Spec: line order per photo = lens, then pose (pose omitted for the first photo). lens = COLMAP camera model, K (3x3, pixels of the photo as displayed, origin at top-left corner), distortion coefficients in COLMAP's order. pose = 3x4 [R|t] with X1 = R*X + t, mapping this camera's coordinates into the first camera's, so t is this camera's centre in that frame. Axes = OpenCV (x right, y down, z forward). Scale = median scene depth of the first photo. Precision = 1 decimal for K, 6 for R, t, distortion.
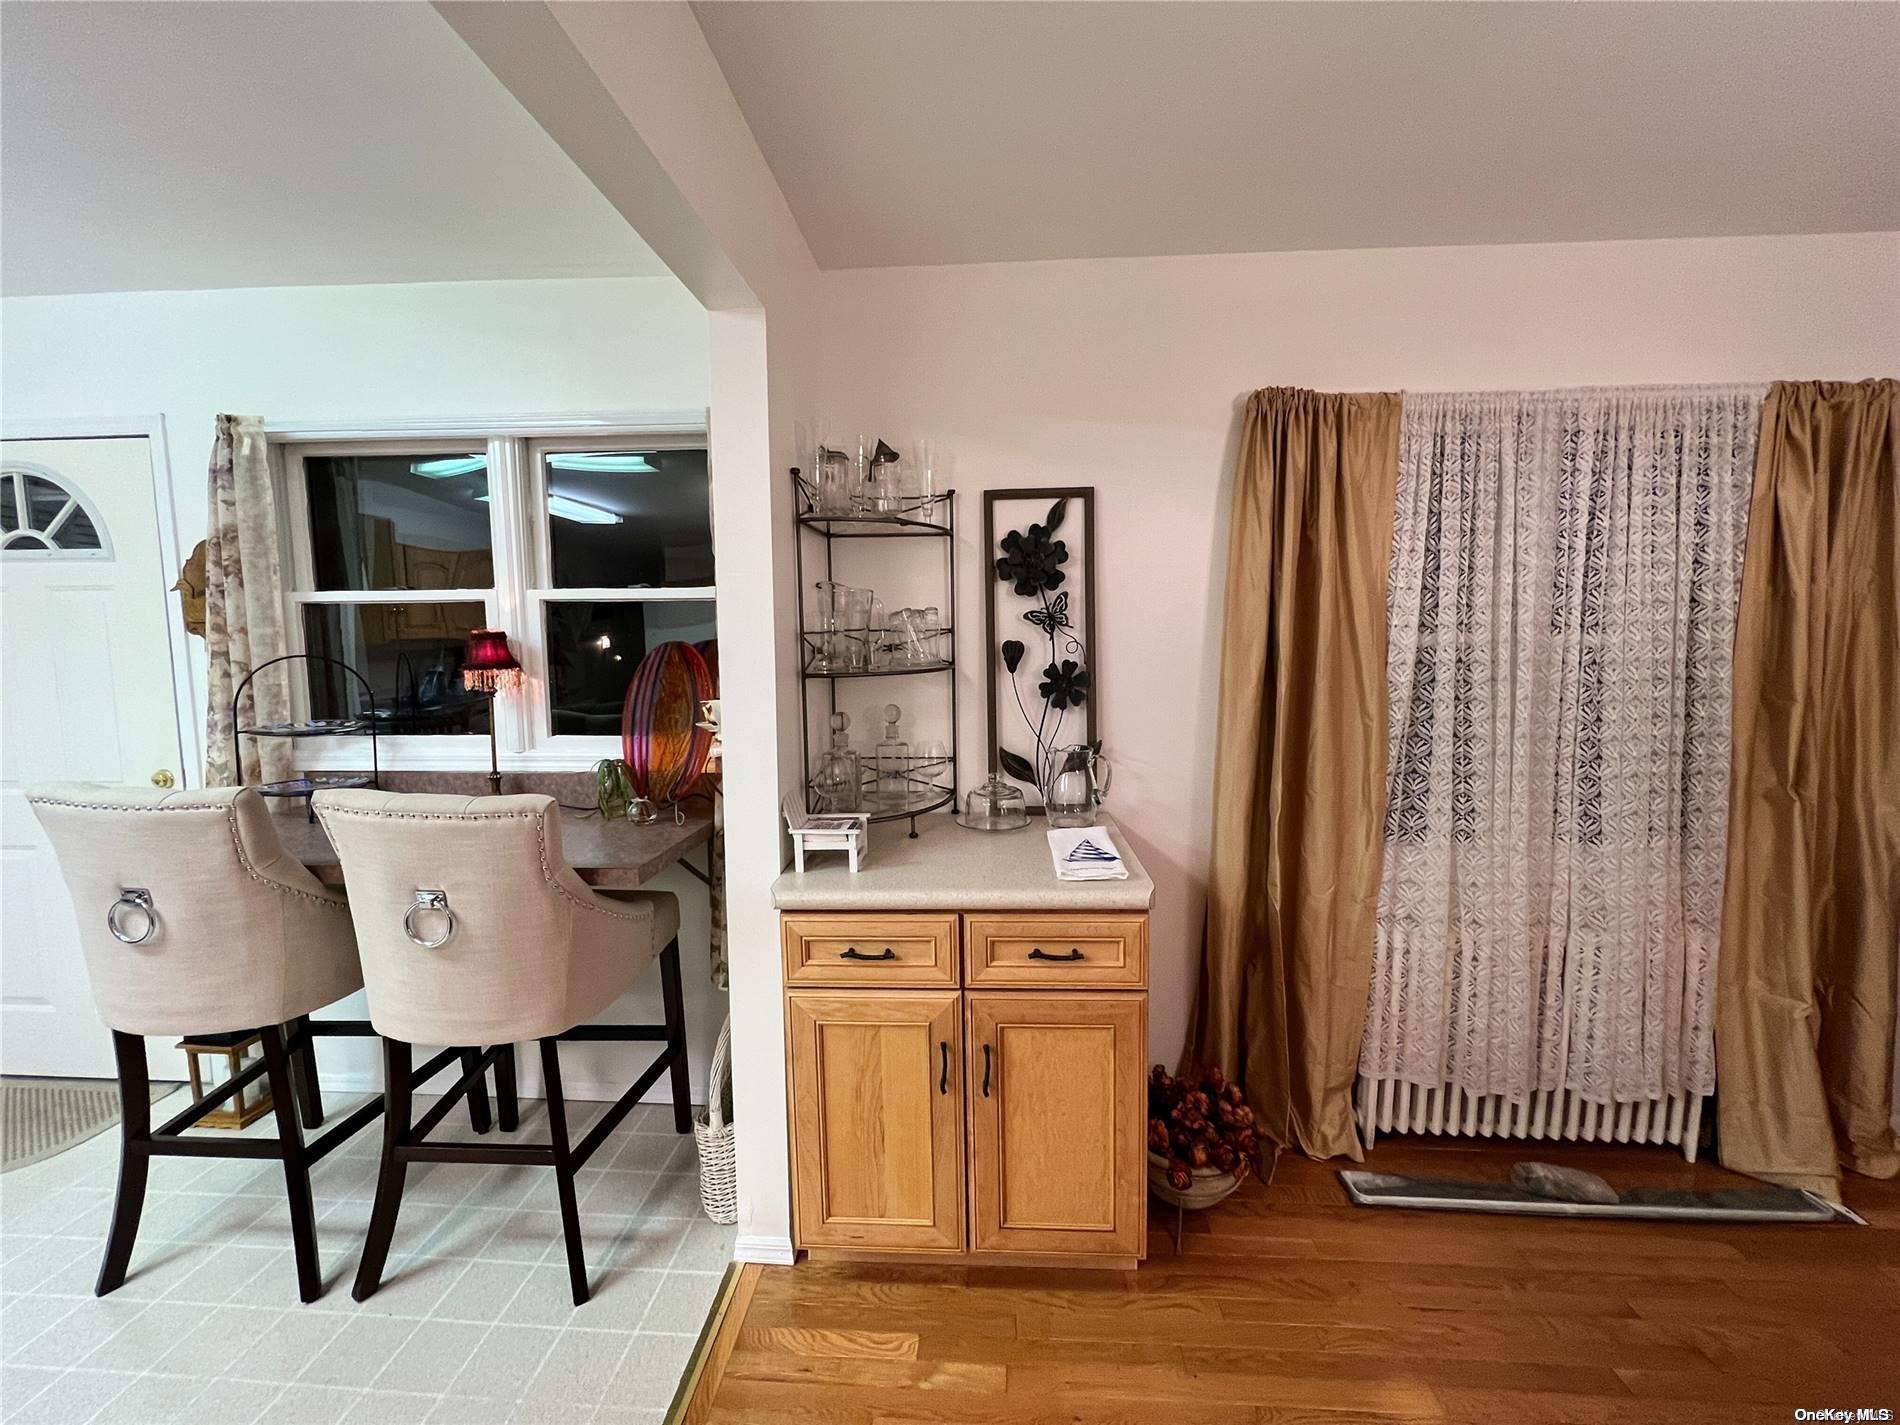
lens RADIAL K [[765.2, 0, 951.8], [0, 765.2, 700.6], [0, 0, 1]] dist [-0.000365, -0.000169]
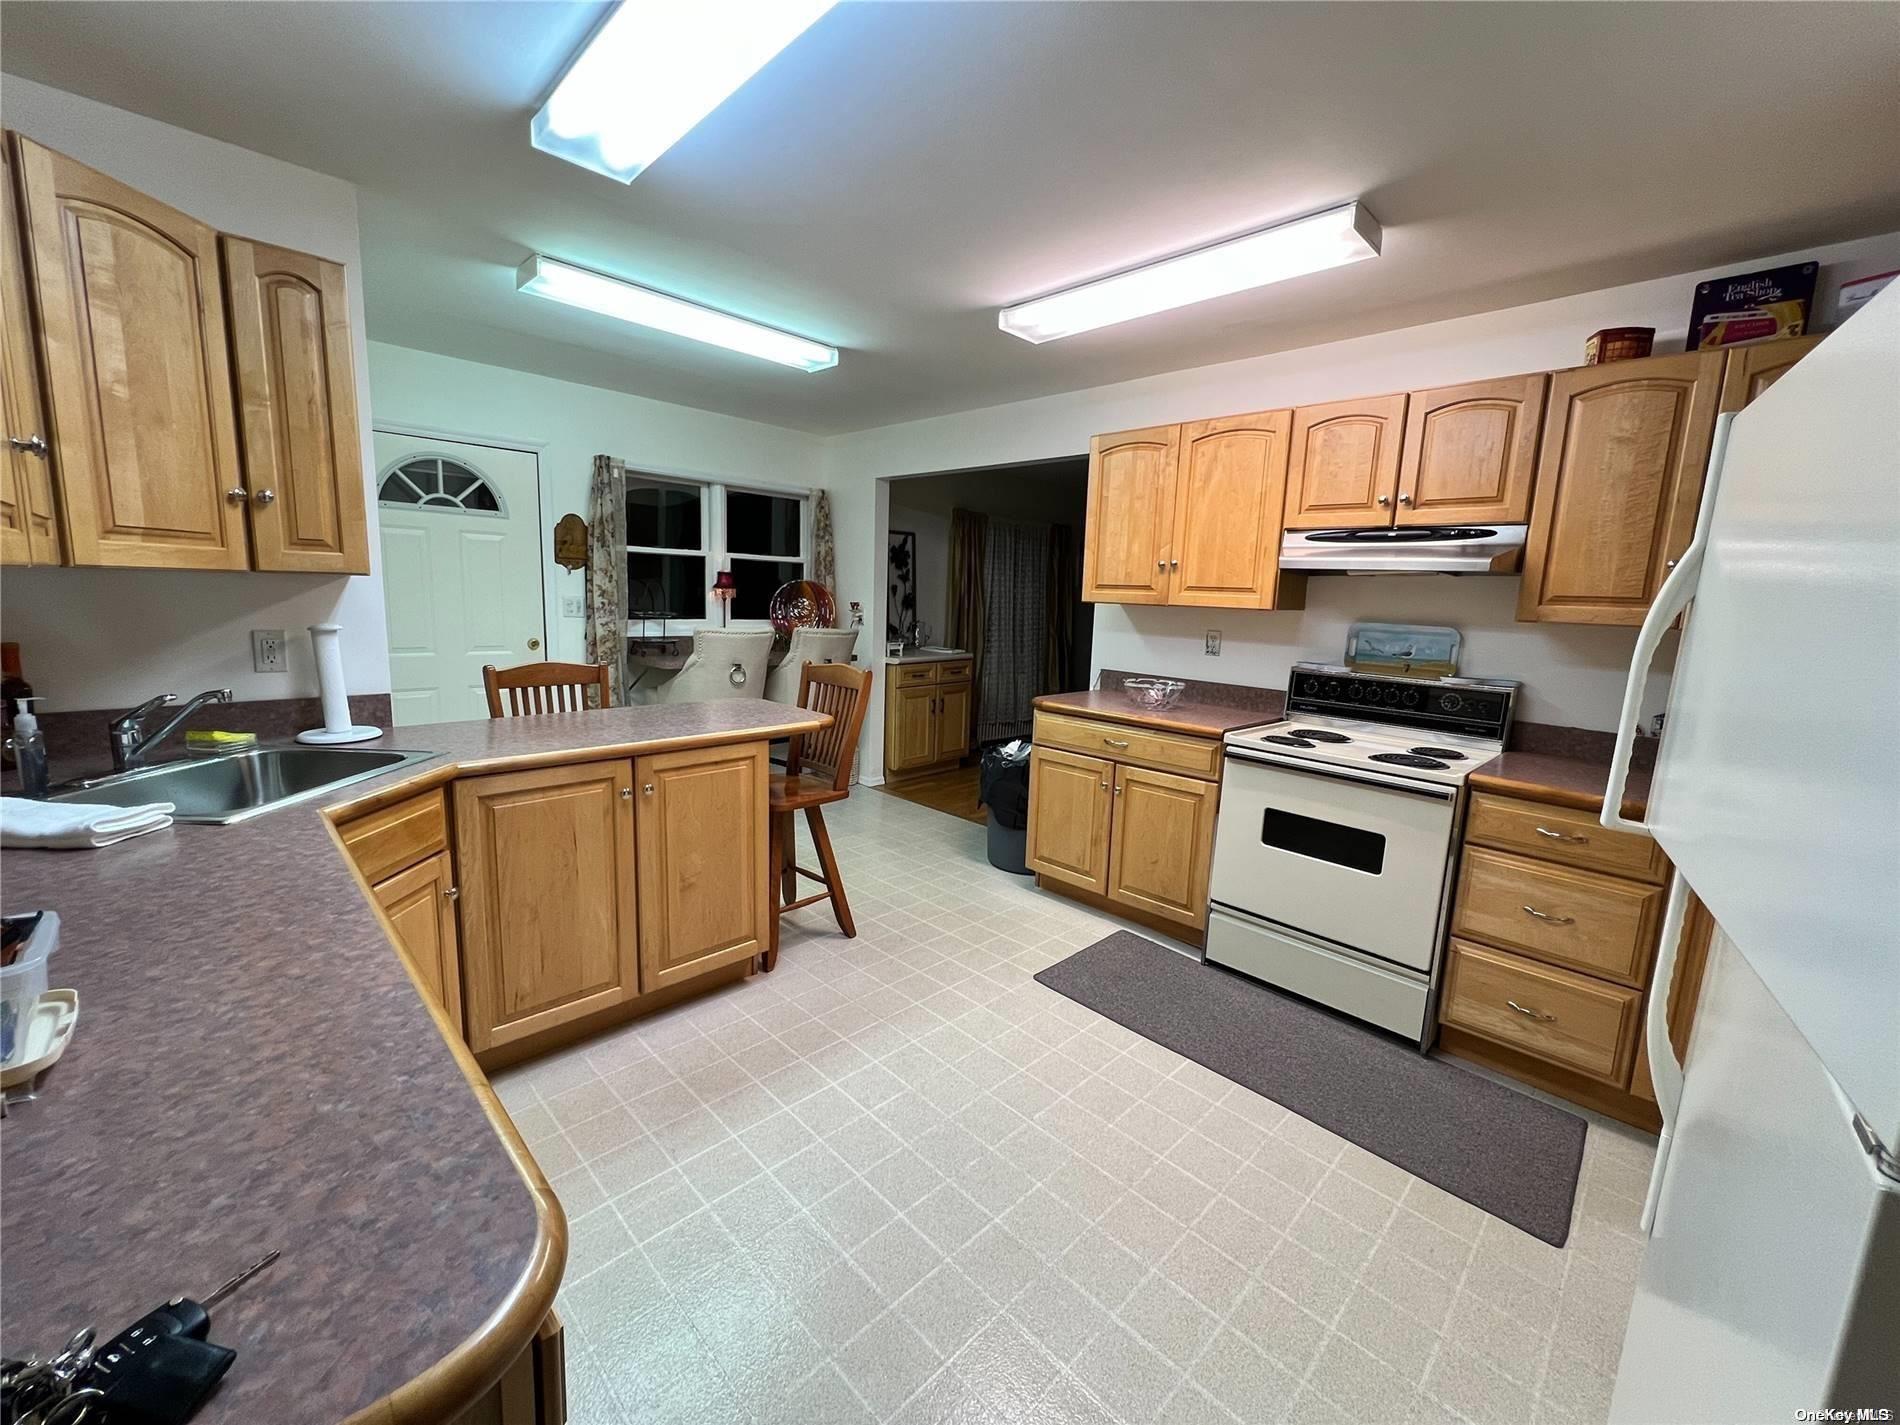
lens RADIAL K [[765.2, 0, 945.9], [0, 765.2, 710.9], [0, 0, 1]] dist [-0.000365, -0.000169]
pose [[0.664901, -0.082854, 0.742322, -1.857029], [0.025377, 0.995761, 0.088411, 0.133743], [-0.746500, -0.039947, 0.664185, -0.990756]]
